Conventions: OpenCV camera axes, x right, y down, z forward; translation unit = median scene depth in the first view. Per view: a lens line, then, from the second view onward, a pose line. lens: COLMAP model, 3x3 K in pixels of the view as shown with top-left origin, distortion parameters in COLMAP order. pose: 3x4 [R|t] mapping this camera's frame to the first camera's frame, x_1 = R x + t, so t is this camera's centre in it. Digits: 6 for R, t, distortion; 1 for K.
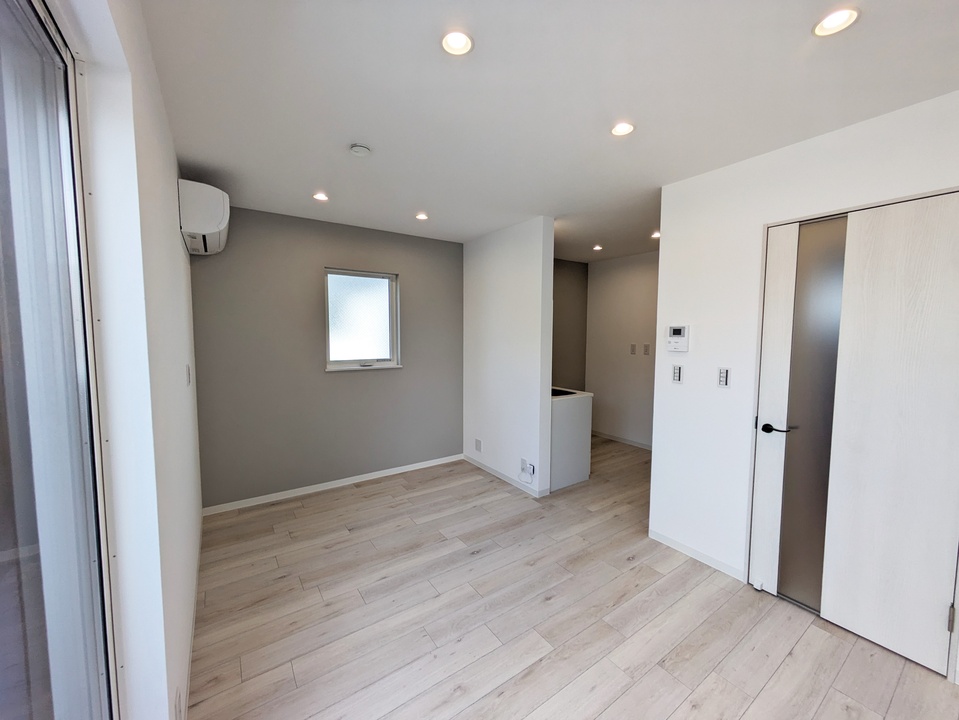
lens RADIAL K [[378.2, 0, 483.3], [0, 378.2, 362.1], [0, 0, 1]] dist [-0.000711, 0.001216]
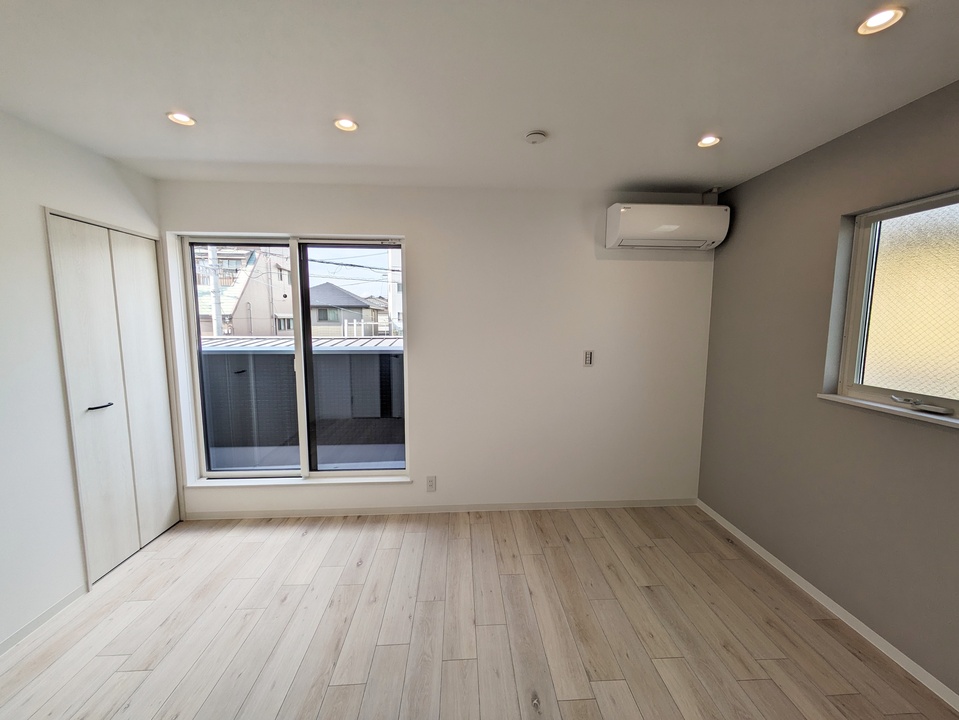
lens RADIAL K [[378.2, 0, 483.0], [0, 378.2, 360.5], [0, 0, 1]] dist [-0.000711, 0.001216]
pose [[-0.520553, 0.088744, -0.849205, 0.478774], [-0.073019, 0.986313, 0.147832, -0.110420], [0.850701, 0.138963, -0.506948, 1.146514]]
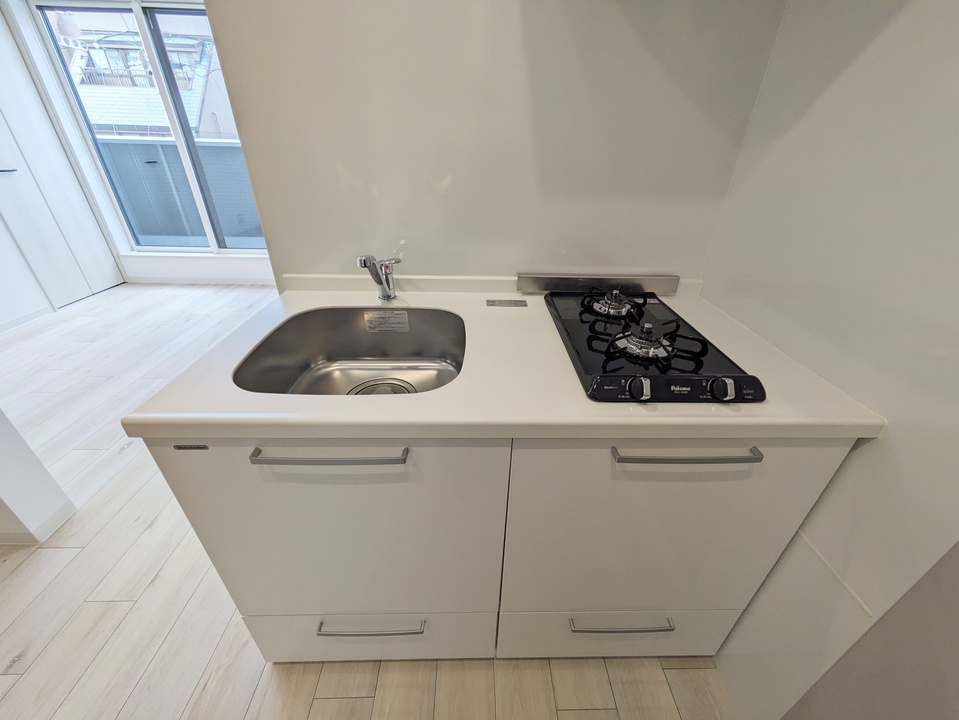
lens RADIAL K [[378.2, 0, 484.1], [0, 378.2, 357.7], [0, 0, 1]] dist [-0.000711, 0.001216]
pose [[-0.549385, 0.394955, -0.736334, 0.461372], [-0.091891, 0.847332, 0.523053, -0.050017], [0.830501, 0.355019, -0.429219, 1.741620]]
